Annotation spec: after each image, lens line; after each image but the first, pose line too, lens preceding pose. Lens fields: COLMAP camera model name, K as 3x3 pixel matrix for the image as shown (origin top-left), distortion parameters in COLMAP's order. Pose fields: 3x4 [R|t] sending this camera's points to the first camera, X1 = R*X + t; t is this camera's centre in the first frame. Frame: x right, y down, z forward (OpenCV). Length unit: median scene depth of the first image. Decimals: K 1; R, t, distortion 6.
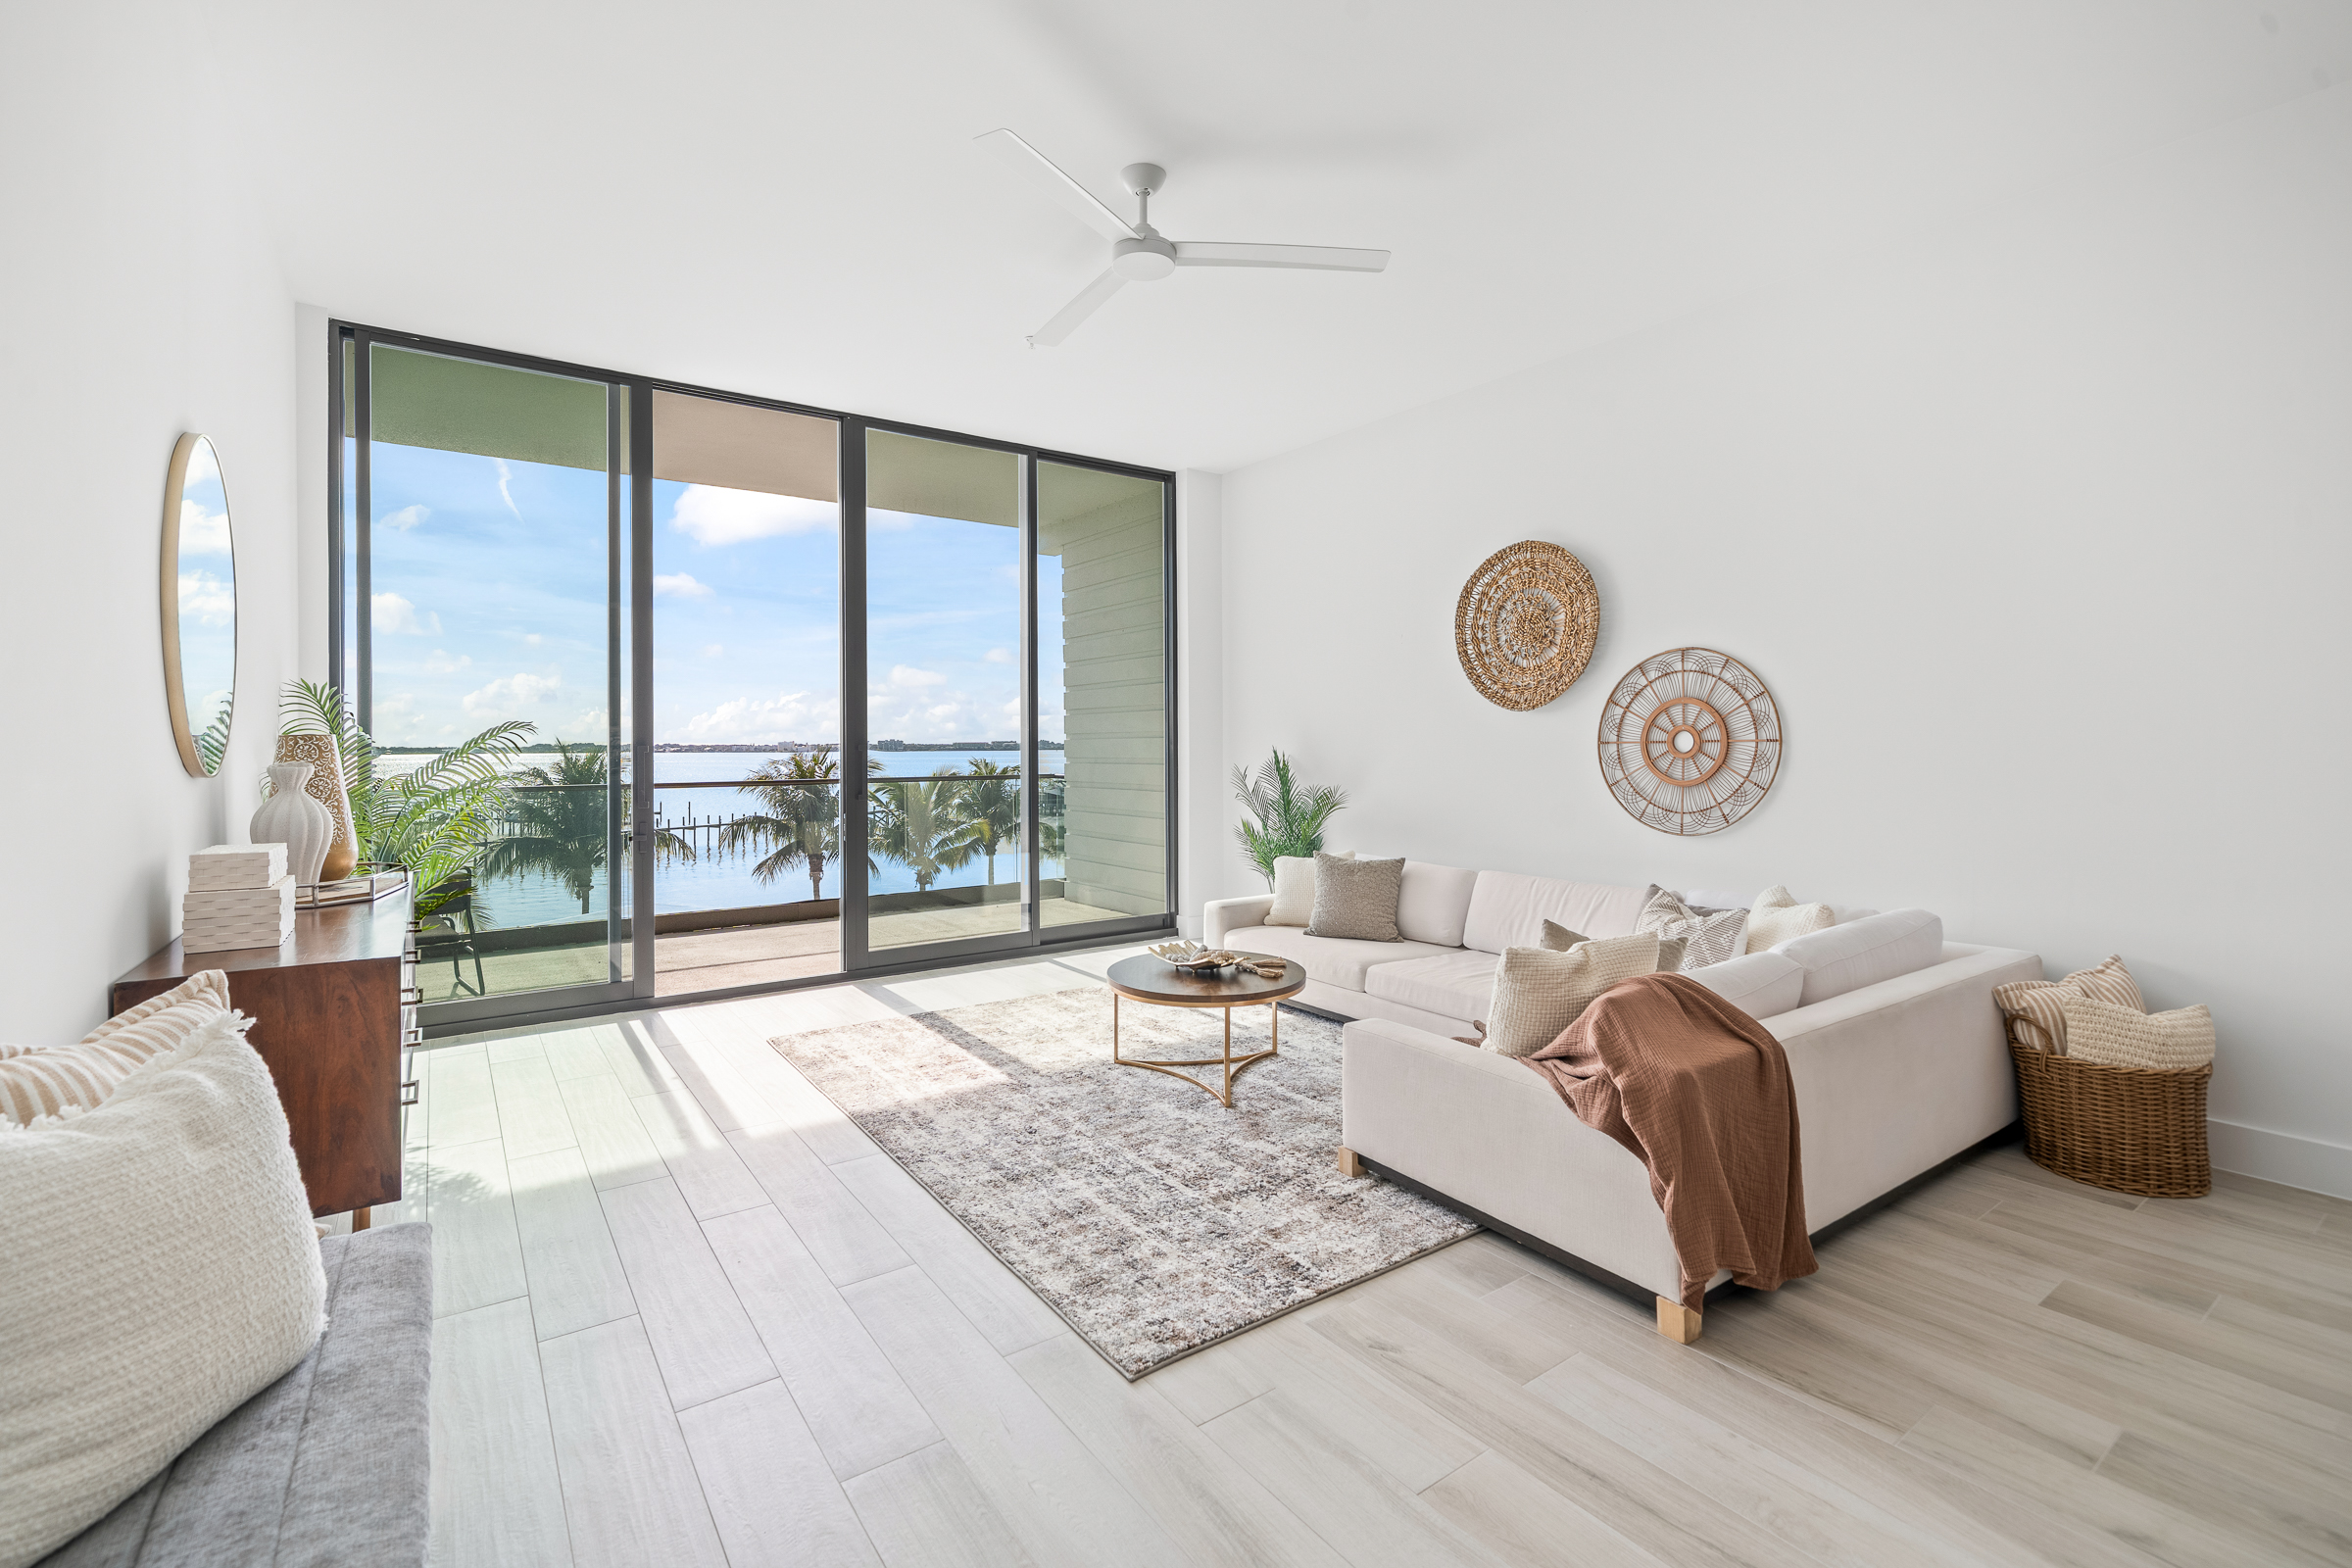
lens RADIAL K [[1039.1, 0, 1174.5], [0, 1039.1, 755.5], [0, 0, 1]] dist [-0.003112, -0.000567]
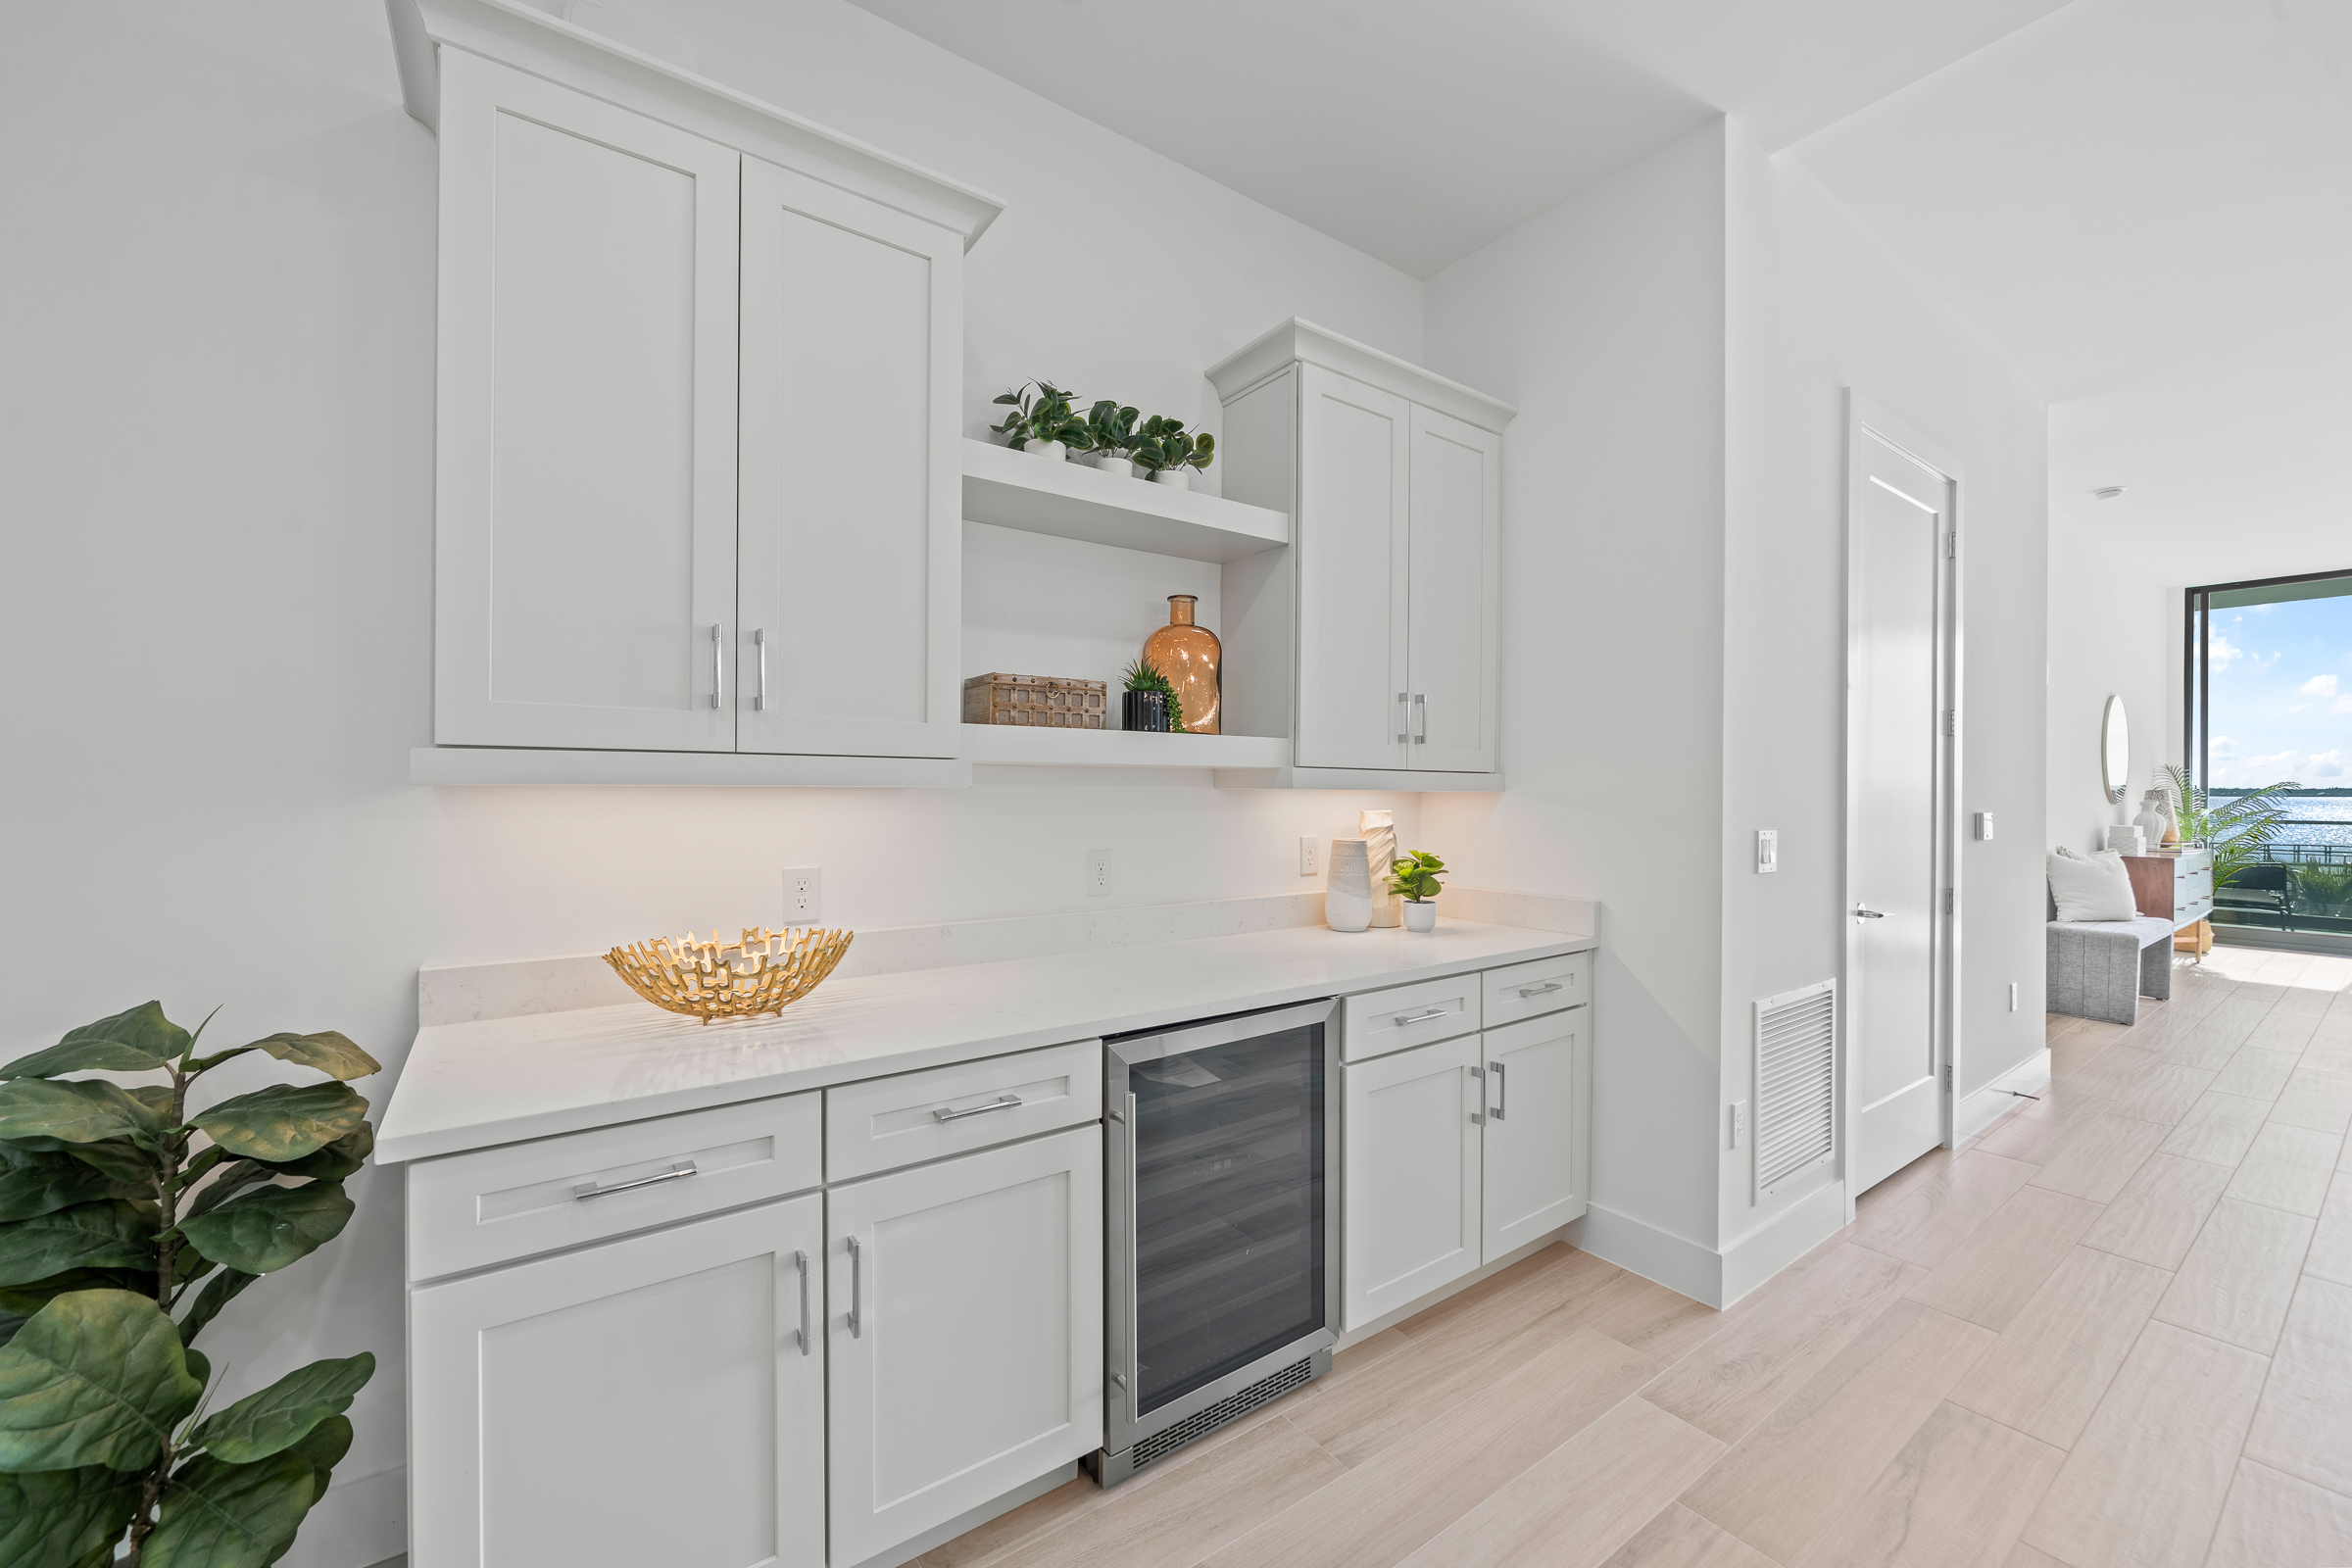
lens RADIAL K [[913.3, 0, 1182.0], [0, 913.3, 790.4], [0, 0, 1]] dist [0.001495, 0.000111]
pose [[0.013713, 0.007032, -0.999881, 0.994717], [-0.011874, 0.999906, 0.006870, -0.002529], [0.999835, 0.011779, 0.013795, -1.034193]]
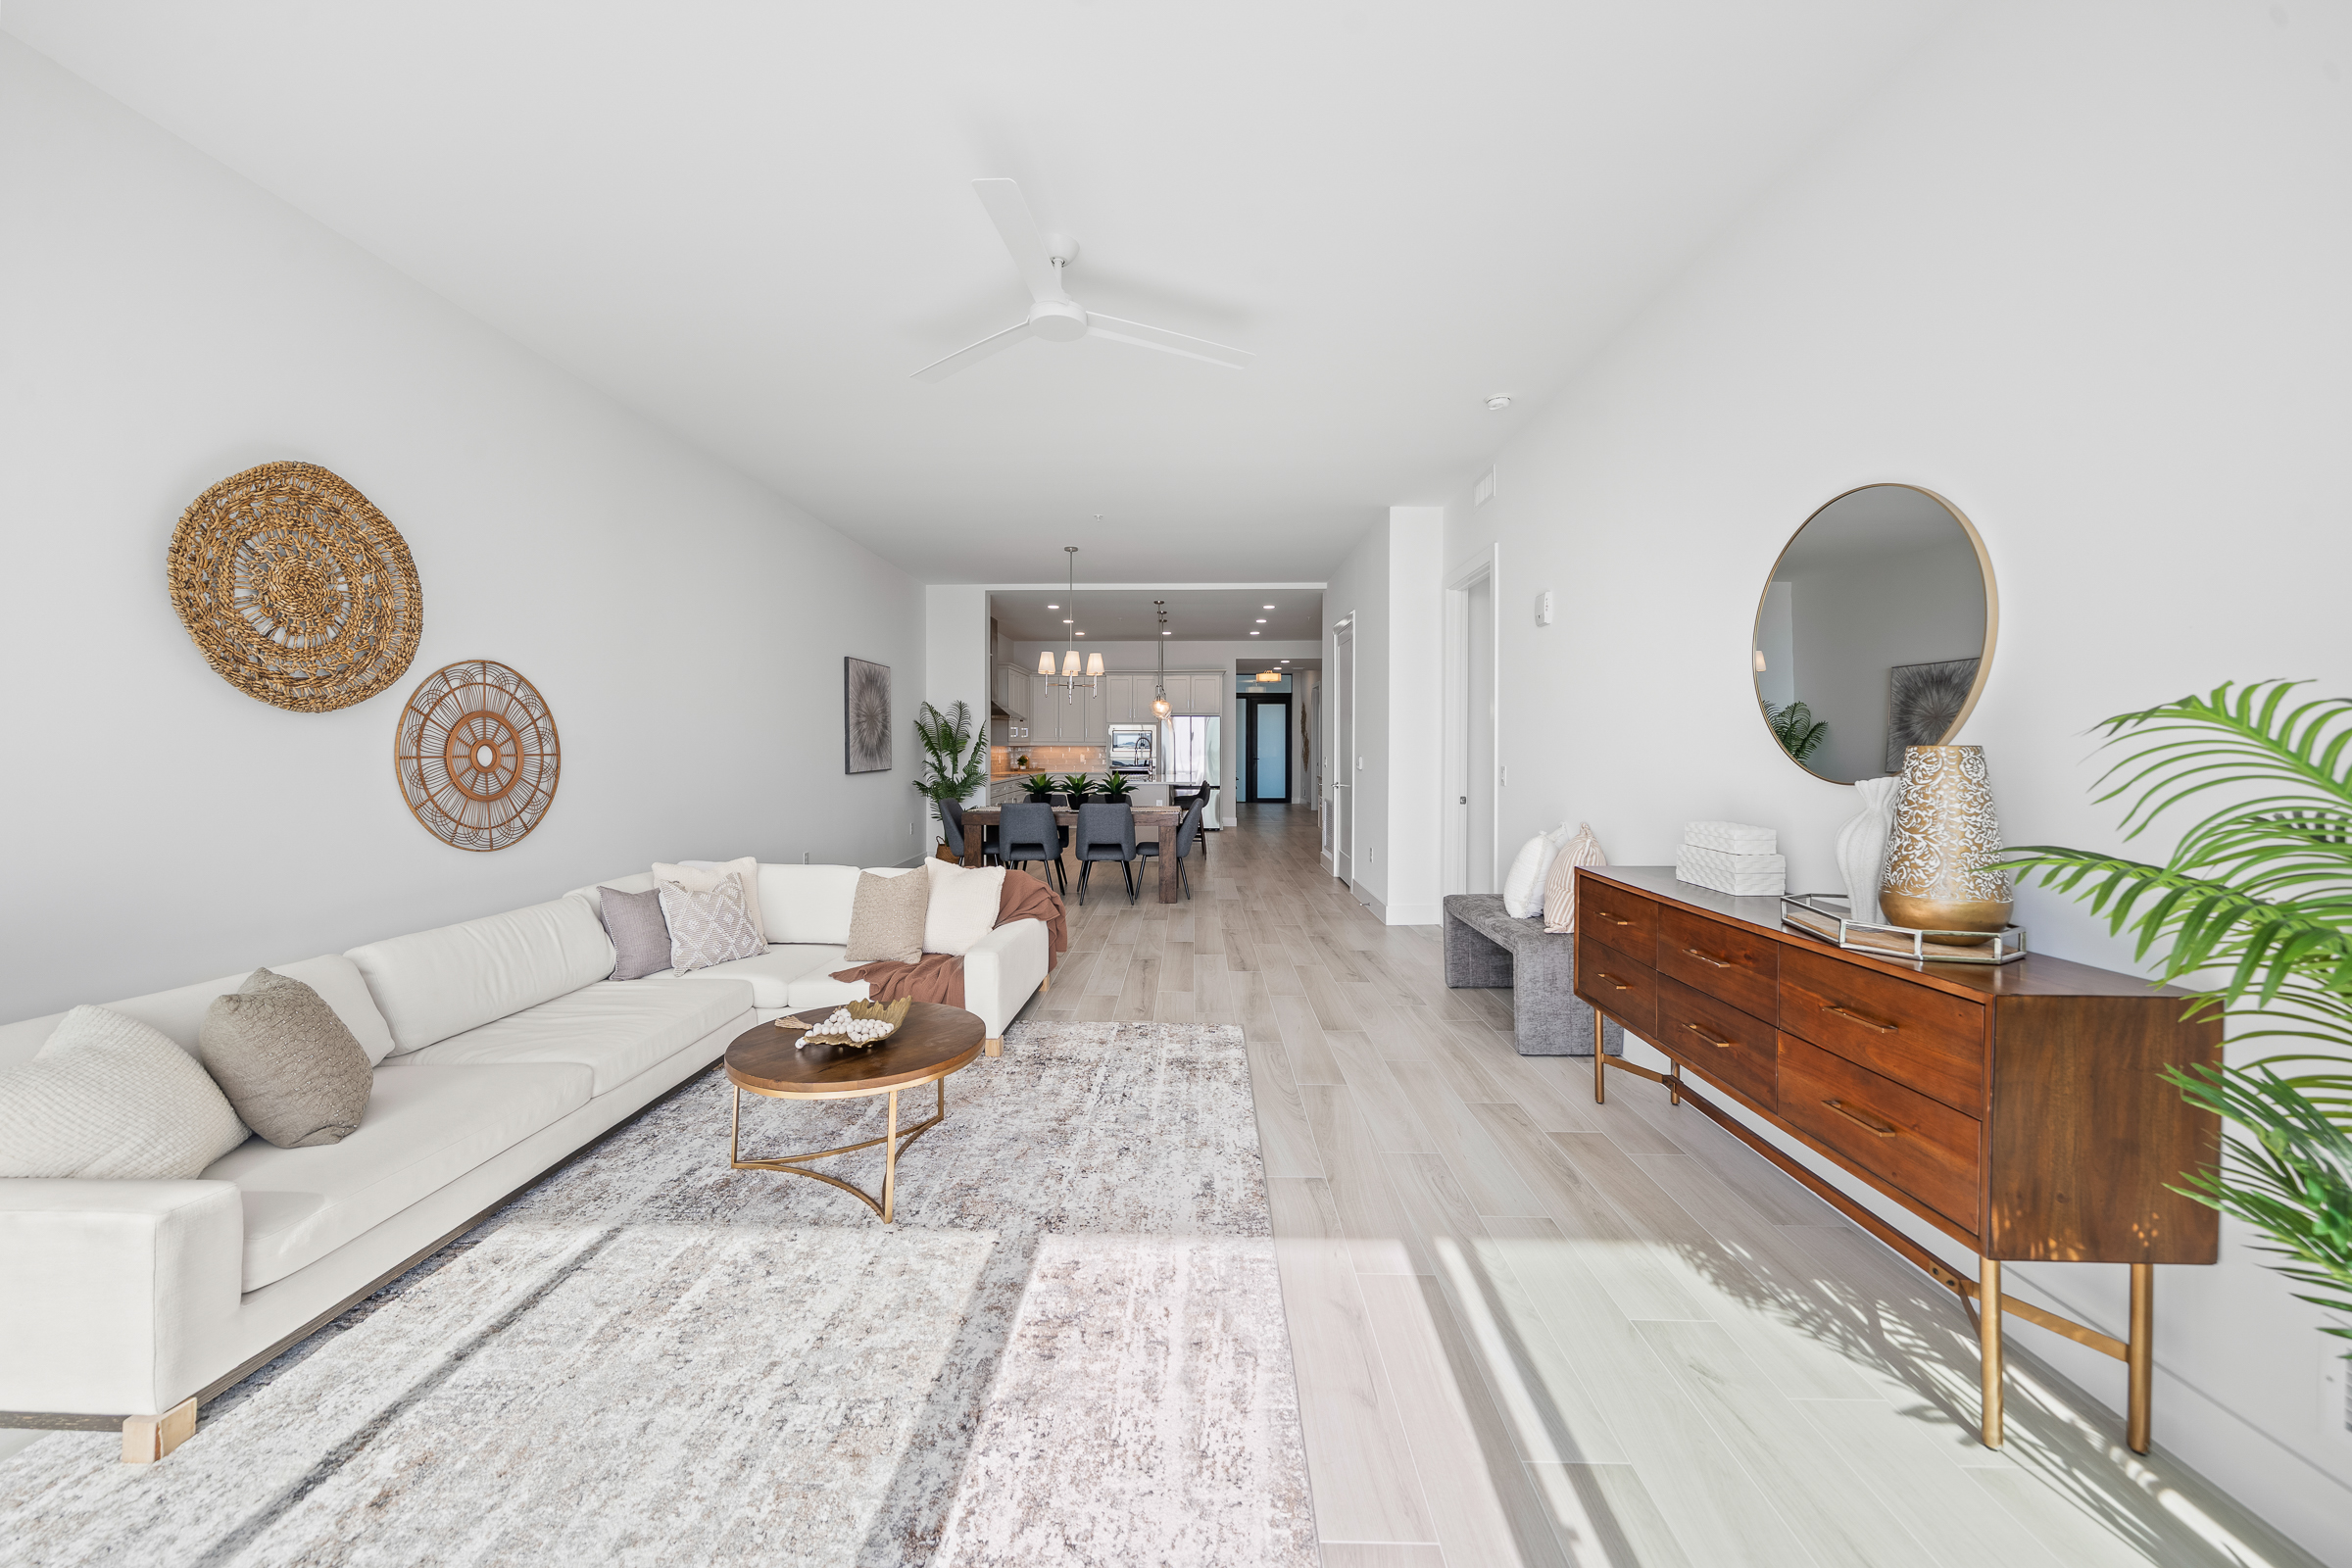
lens RADIAL K [[860.6, 0, 1170.7], [0, 860.6, 765.3], [0, 0, 1]] dist [0.000098, -0.000055]
pose [[-0.804194, -0.003959, 0.594353, -0.513569], [0.009469, 0.999766, 0.019471, -0.014368], [-0.594291, 0.021287, -0.803968, 1.269029]]
